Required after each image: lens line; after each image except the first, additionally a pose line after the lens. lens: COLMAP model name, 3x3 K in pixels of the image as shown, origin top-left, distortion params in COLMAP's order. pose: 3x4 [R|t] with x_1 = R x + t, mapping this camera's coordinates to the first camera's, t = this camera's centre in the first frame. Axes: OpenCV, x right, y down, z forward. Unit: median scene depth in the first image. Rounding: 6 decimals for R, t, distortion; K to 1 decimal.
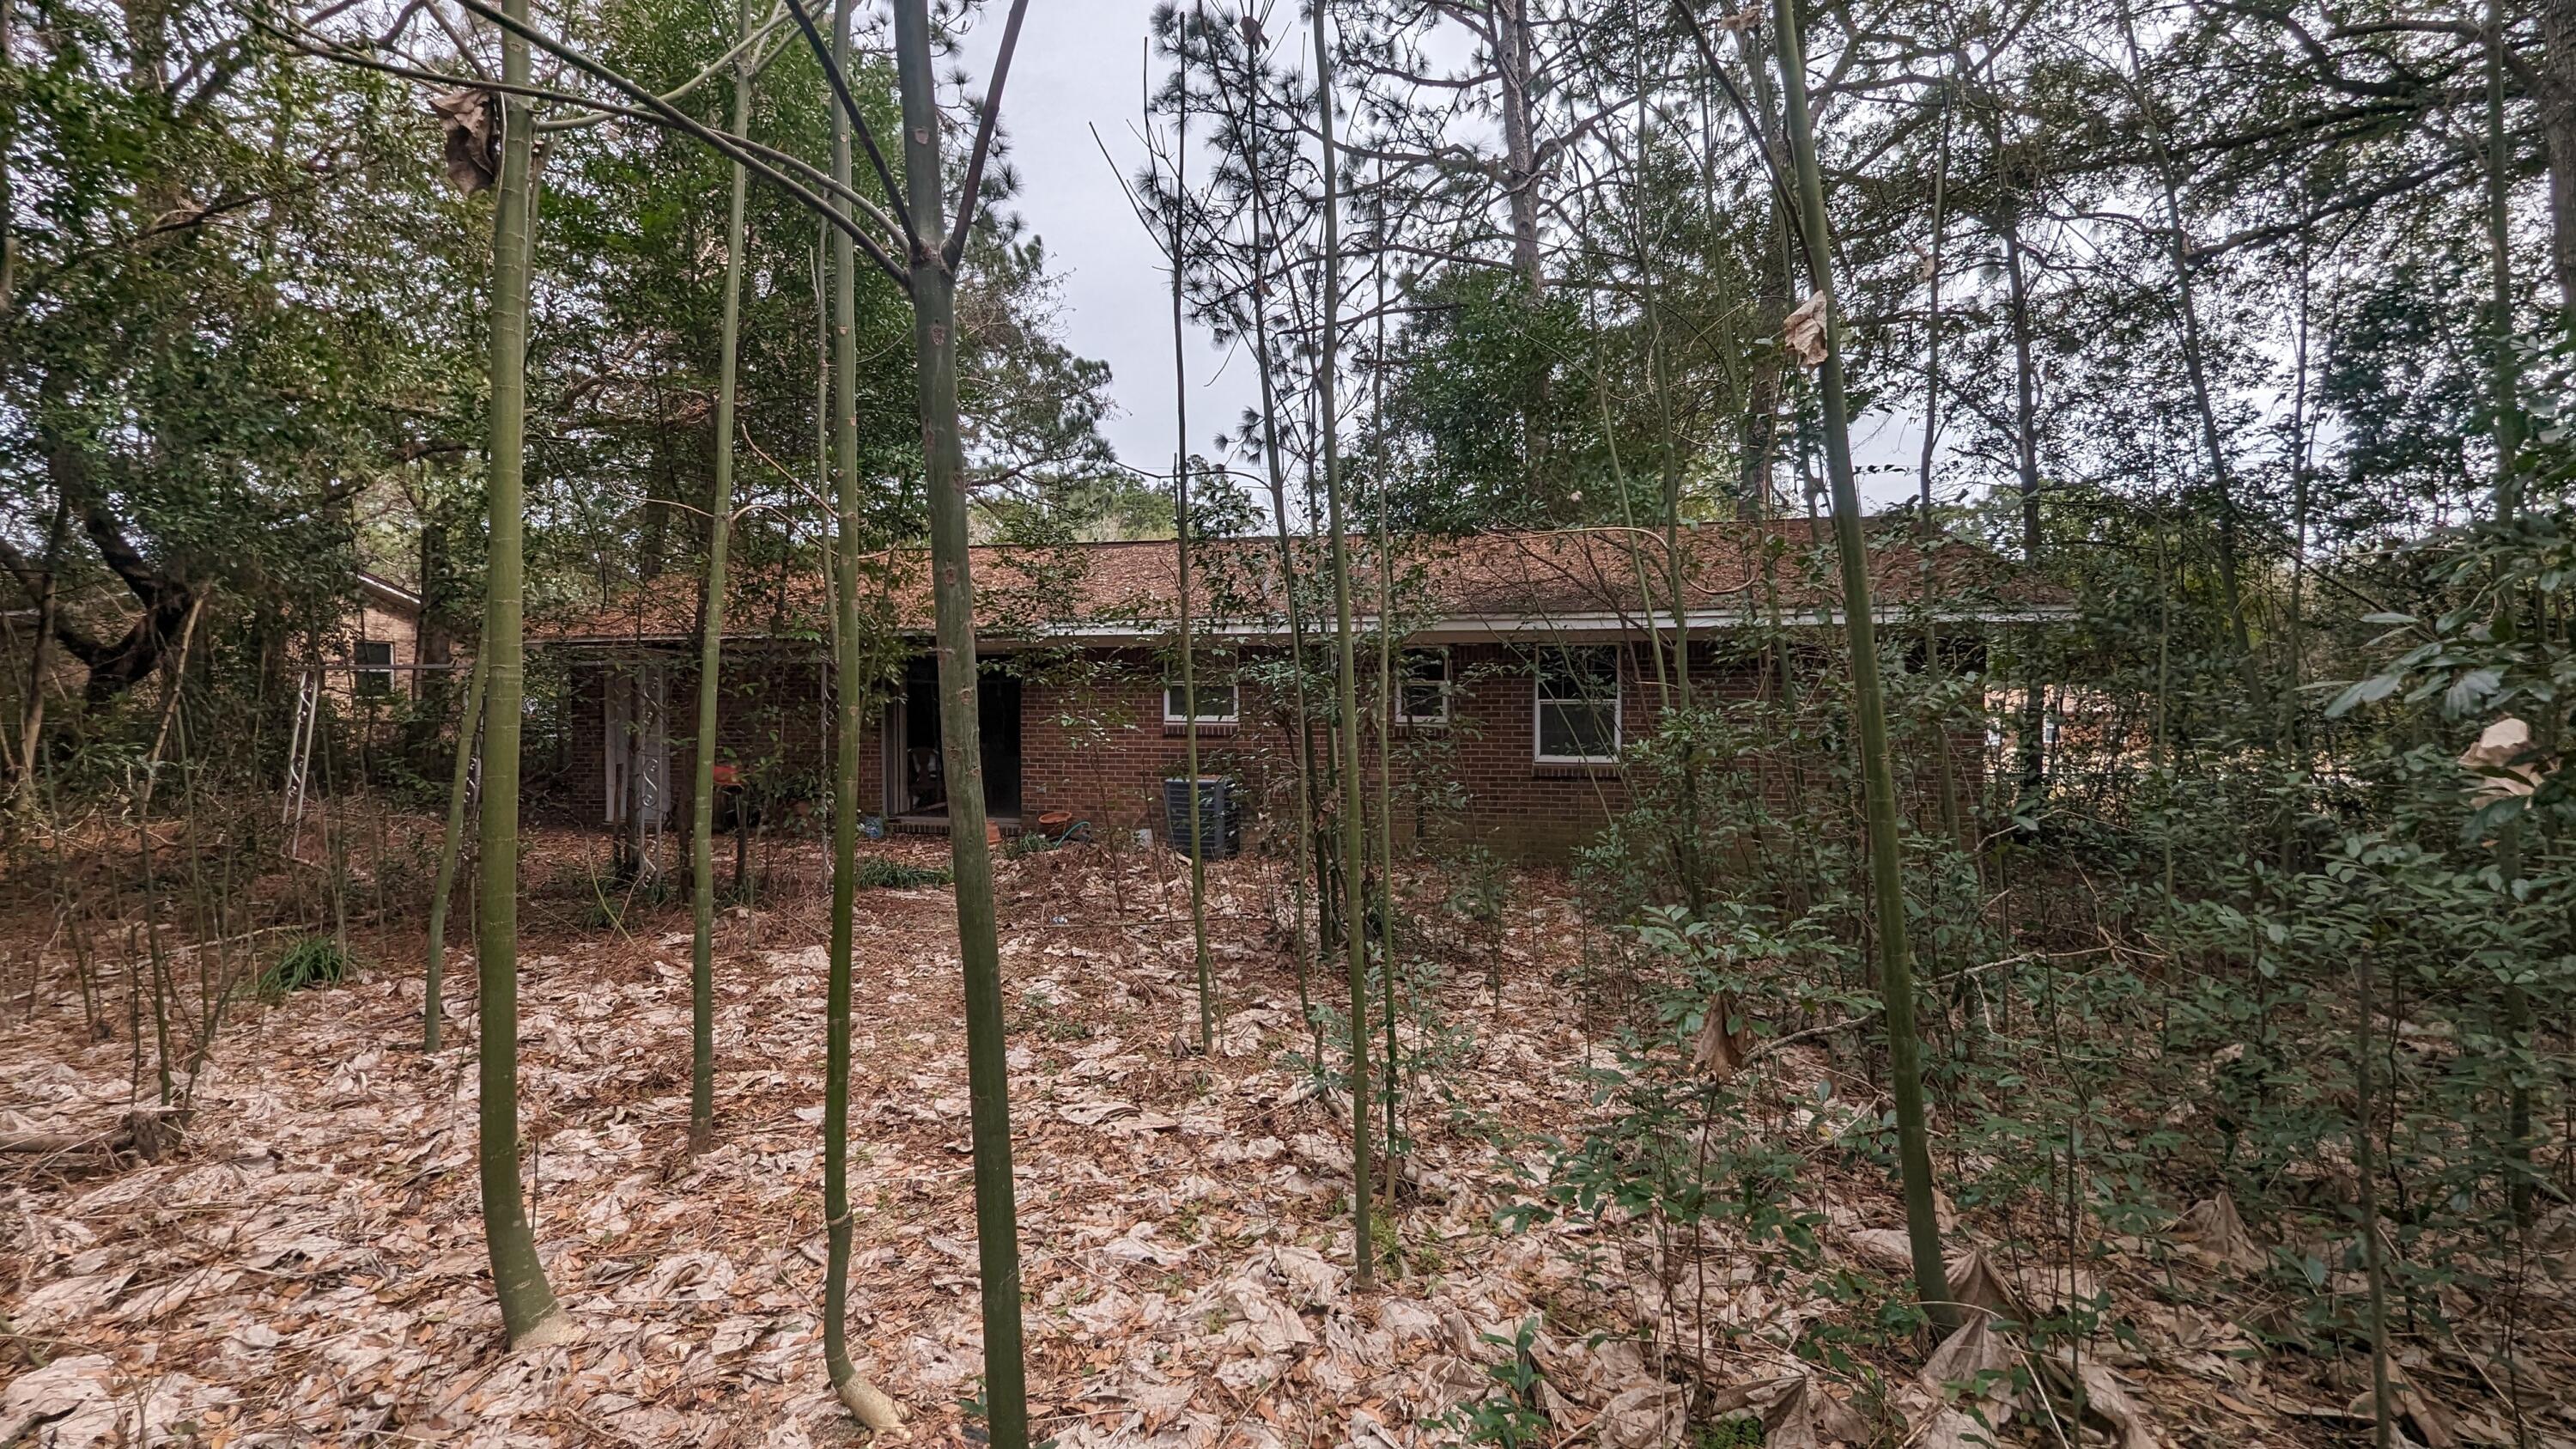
lens RADIAL K [[1083.1, 0, 1300.6], [0, 1083.1, 731.4], [0, 0, 1]] dist [-0.000261, -0.000156]
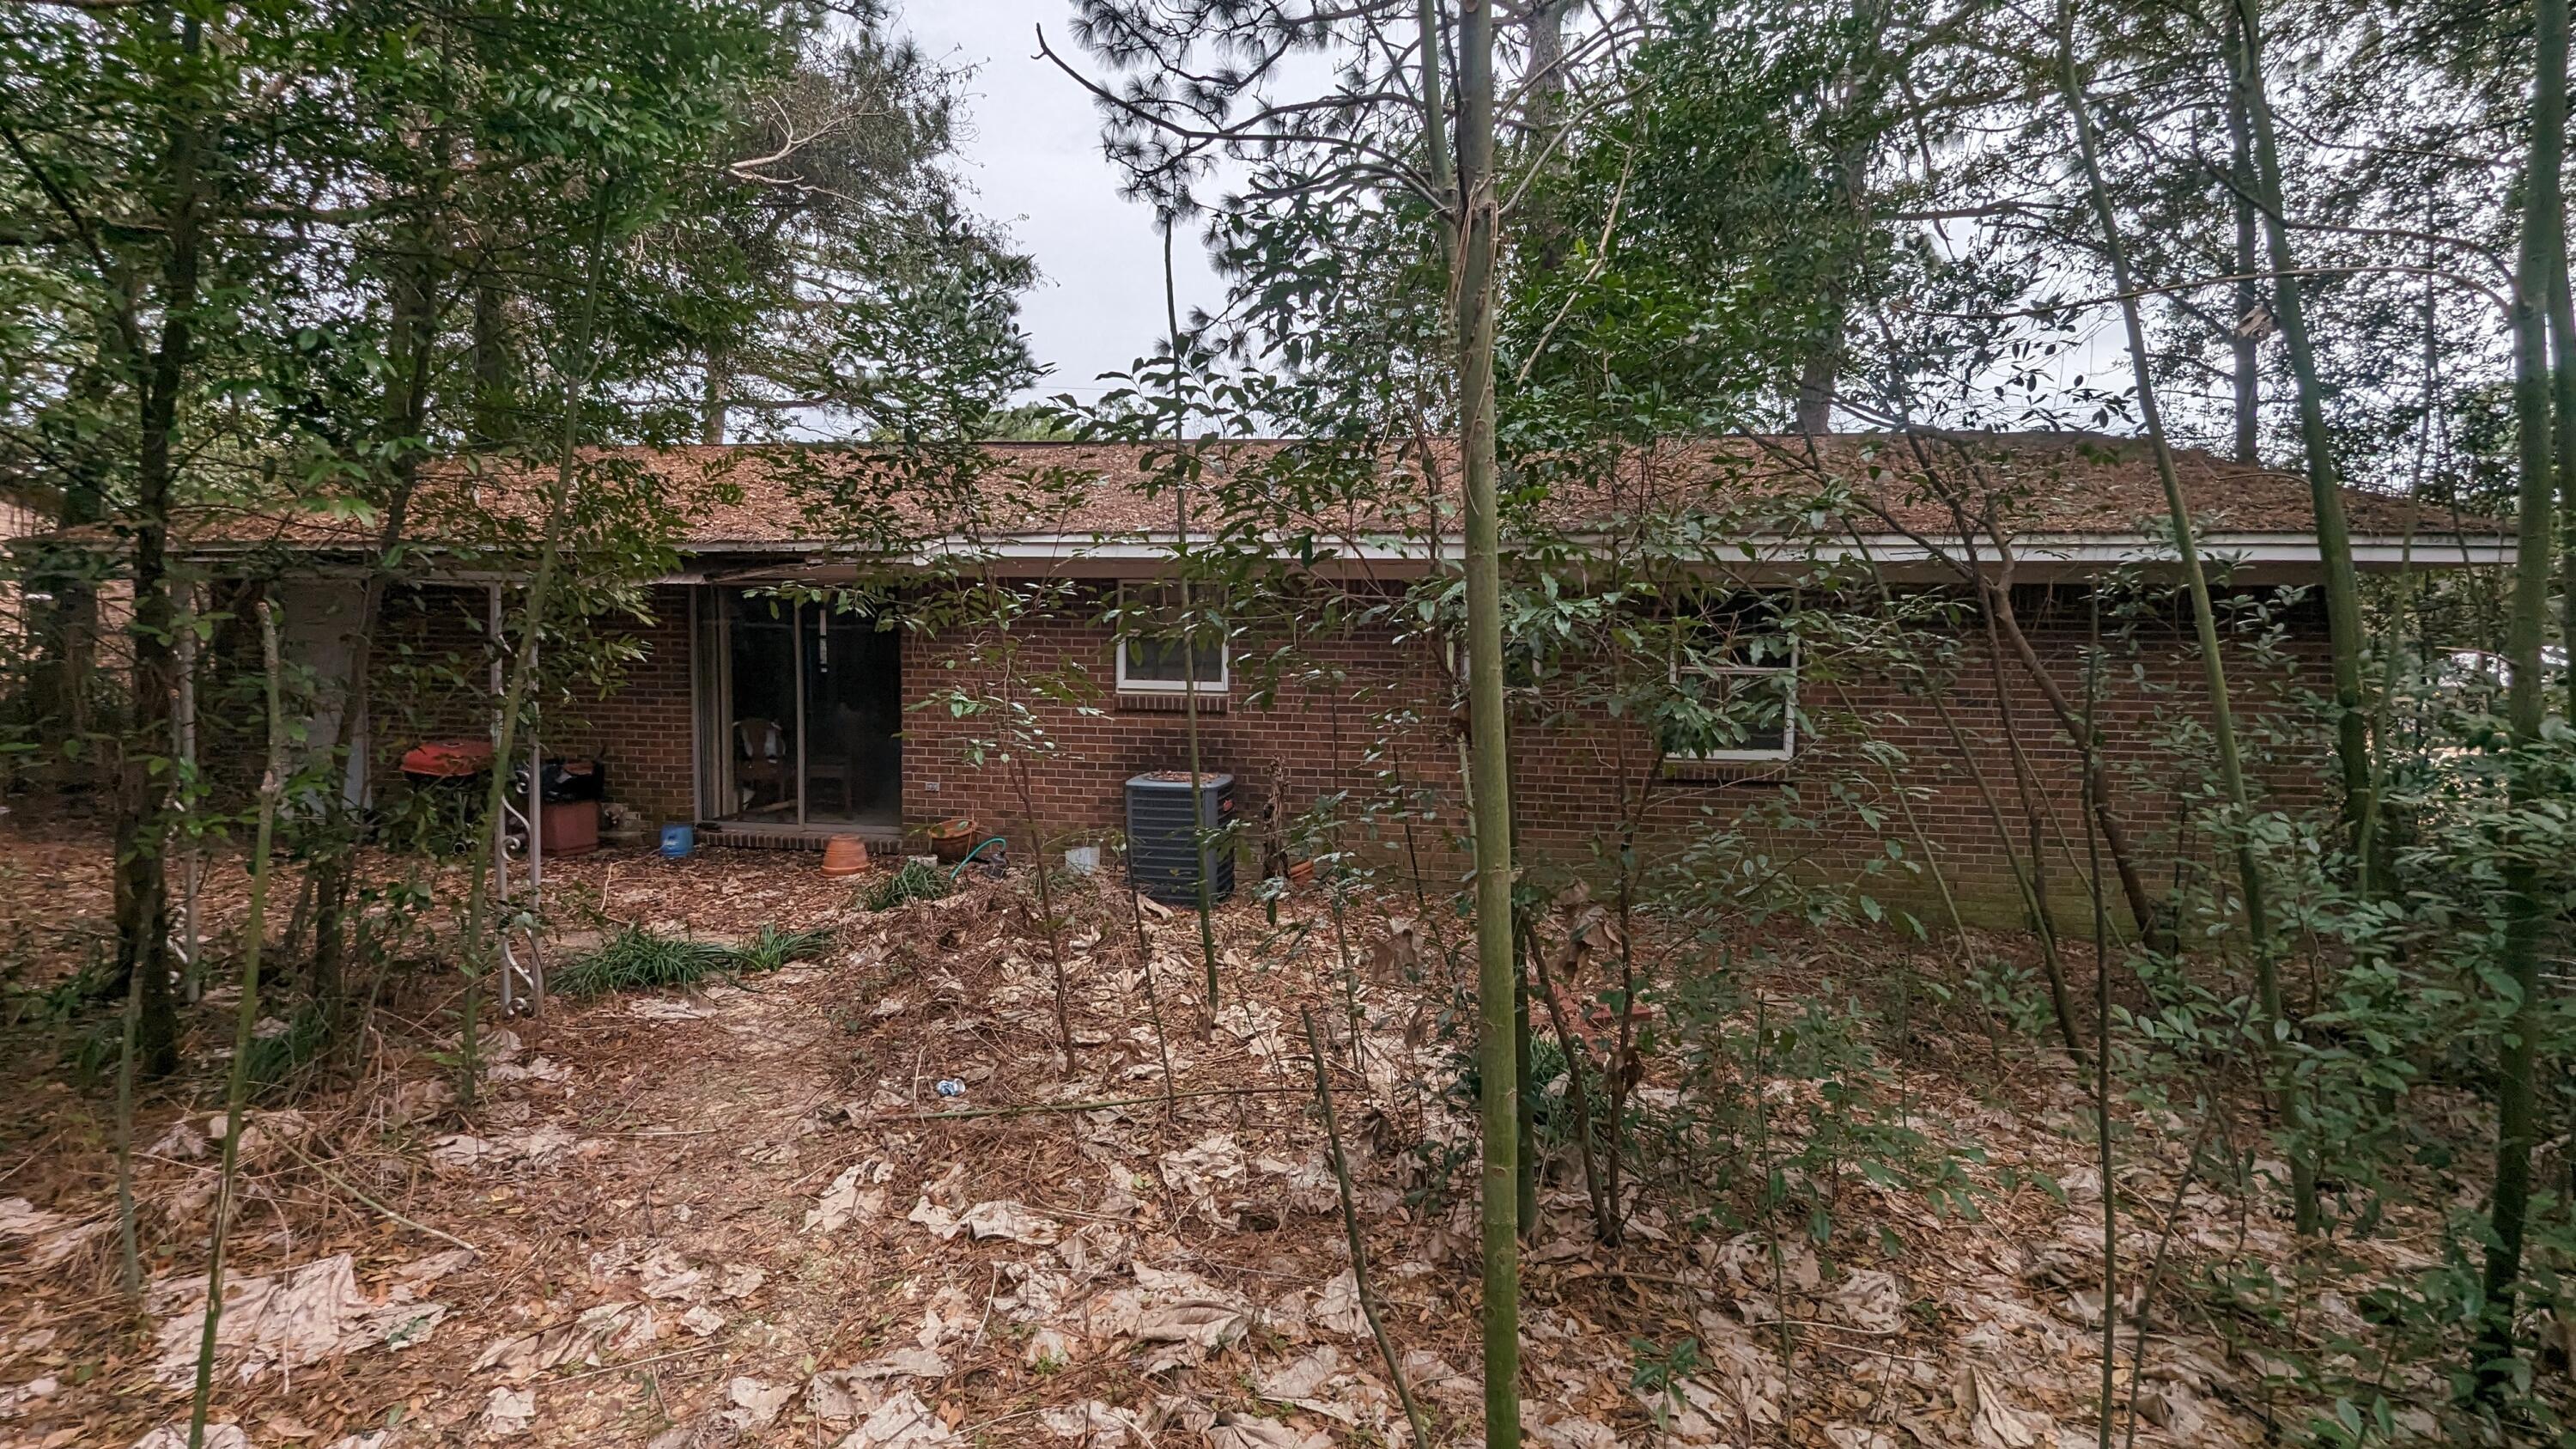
lens RADIAL K [[1061.9, 0, 1283.8], [0, 1061.9, 731.1], [0, 0, 1]] dist [-0.000060, 0.000148]
pose [[0.997772, 0.009414, 0.066051, -0.063278], [-0.012207, 0.999042, 0.042014, -0.011991], [-0.065592, -0.042726, 0.996931, 0.314527]]
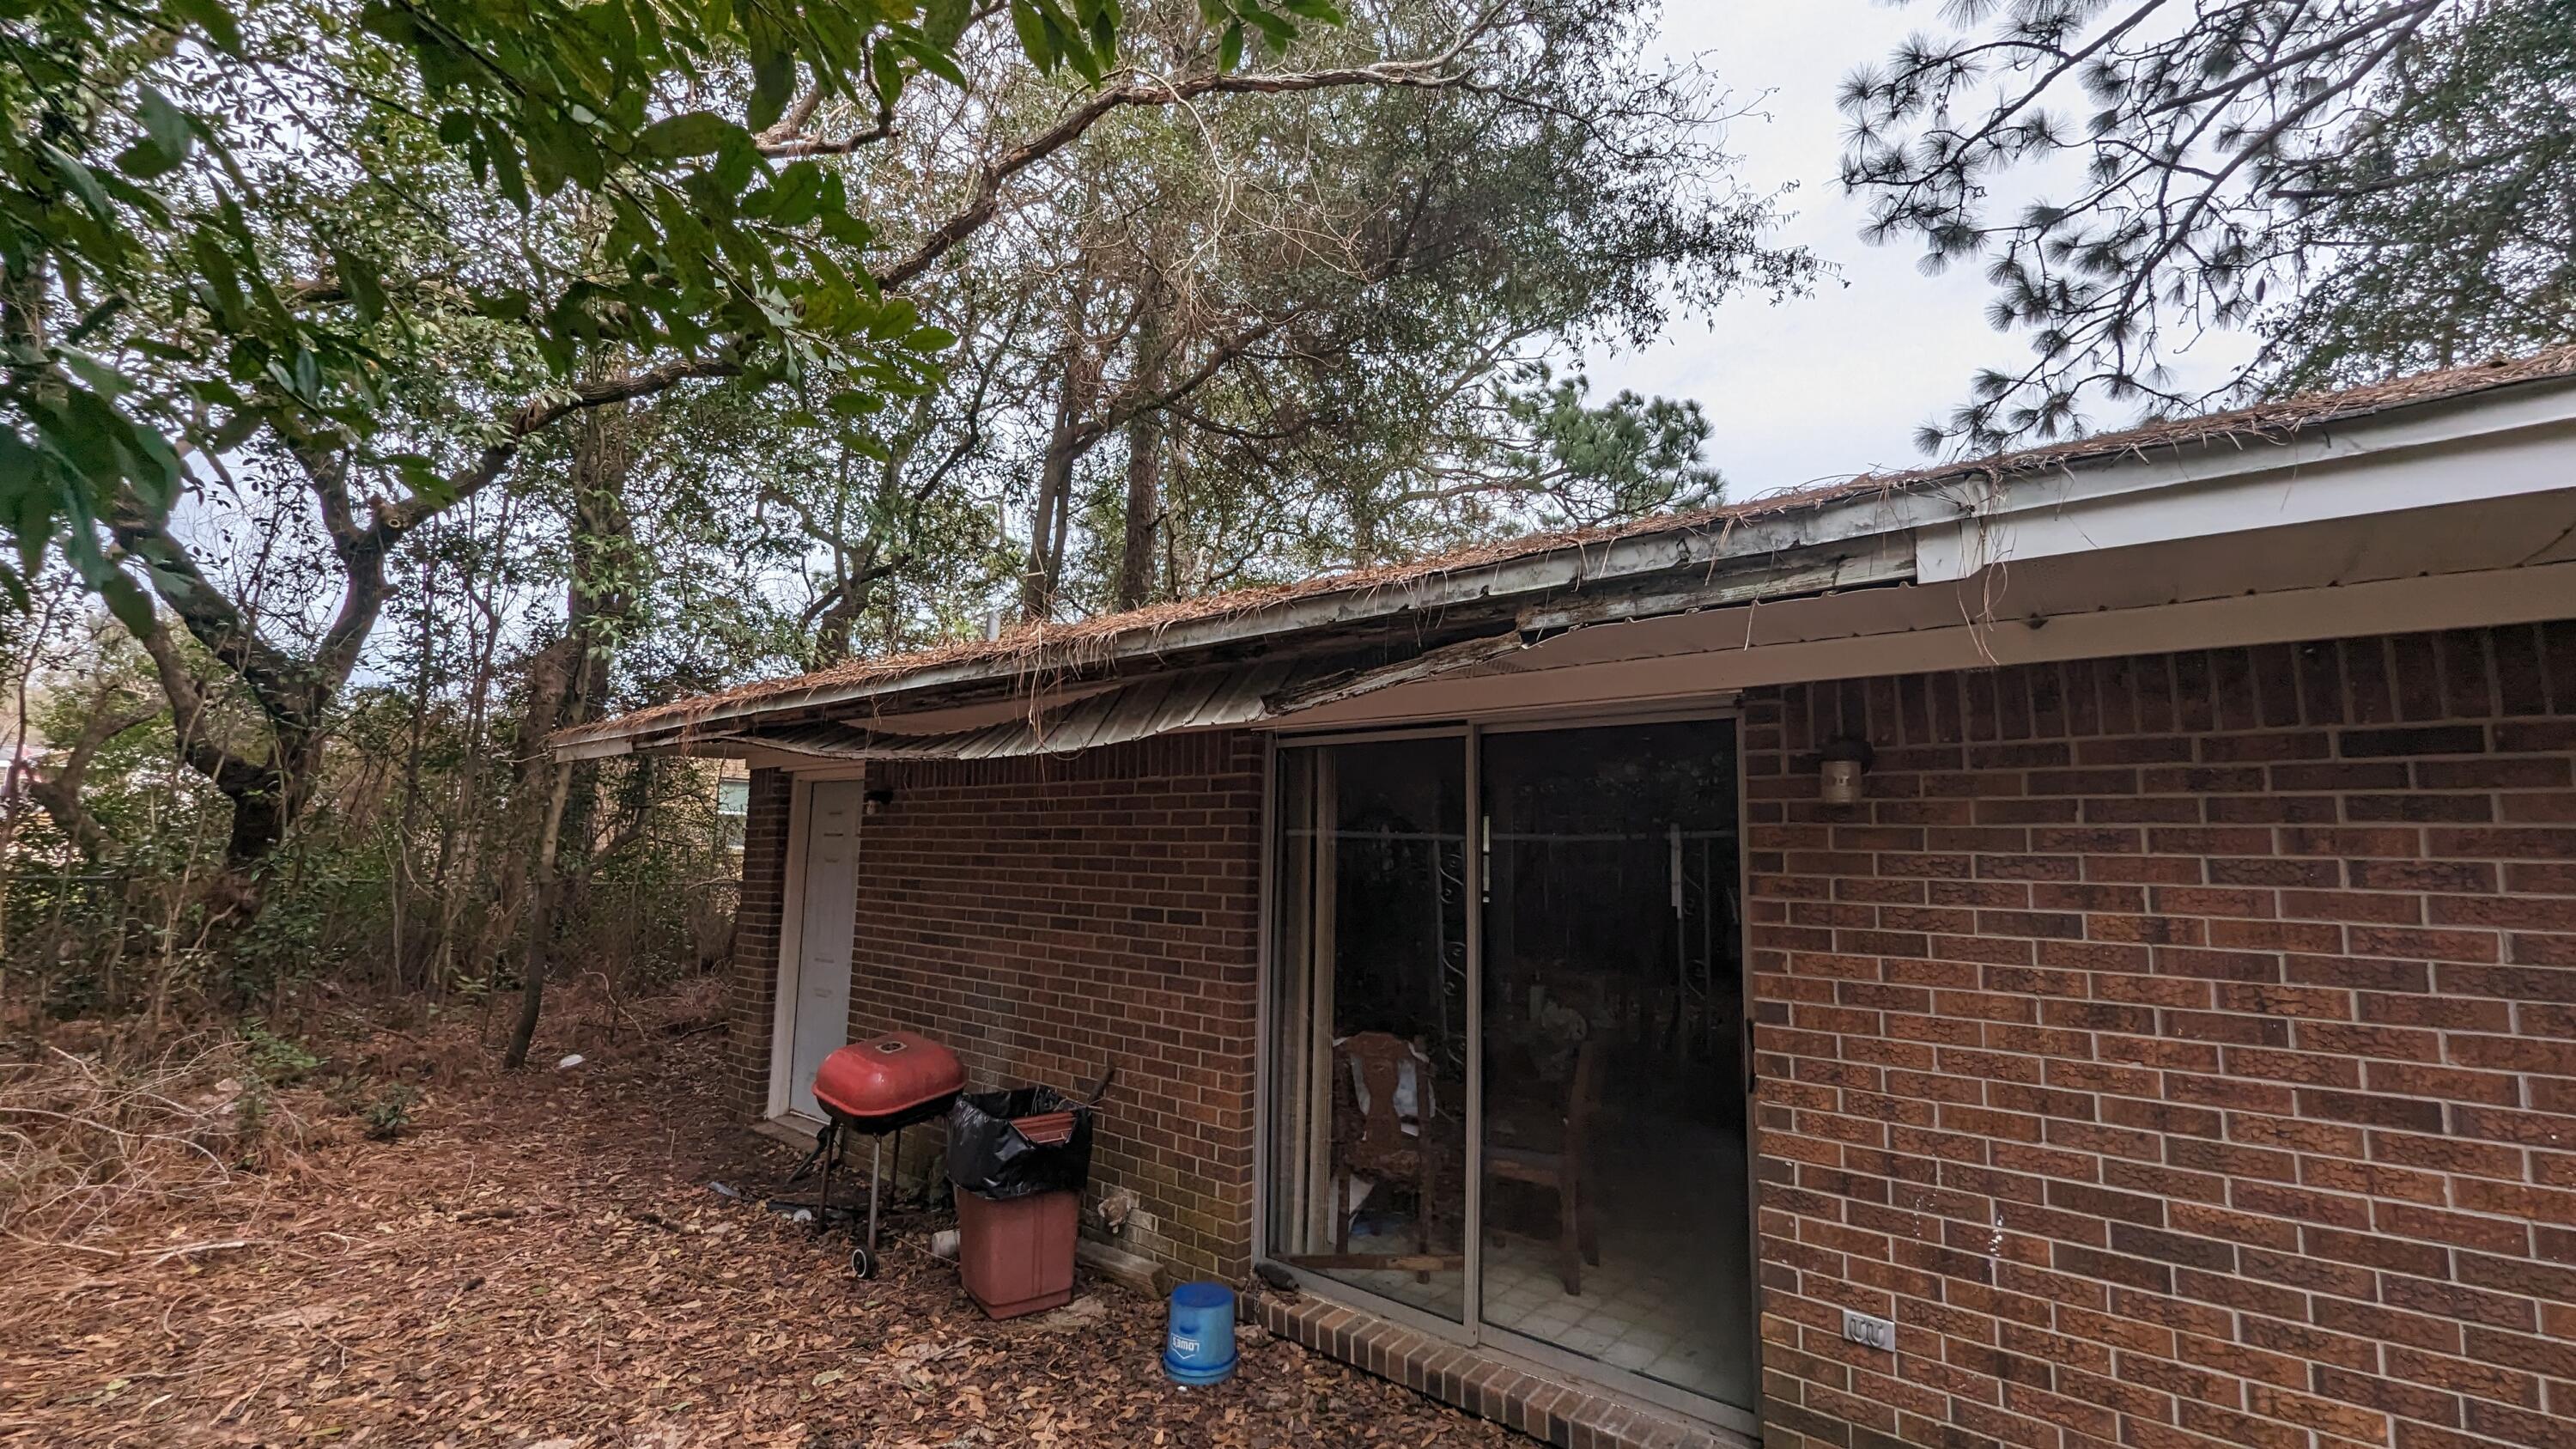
lens RADIAL K [[1061.9, 0, 1283.8], [0, 1061.9, 731.1], [0, 0, 1]] dist [-0.000060, 0.000148]
pose [[0.878201, -0.039481, -0.476660, -0.224616], [-0.034952, 0.988625, -0.146283, -0.027803], [0.477013, 0.145126, 0.866831, 0.709795]]
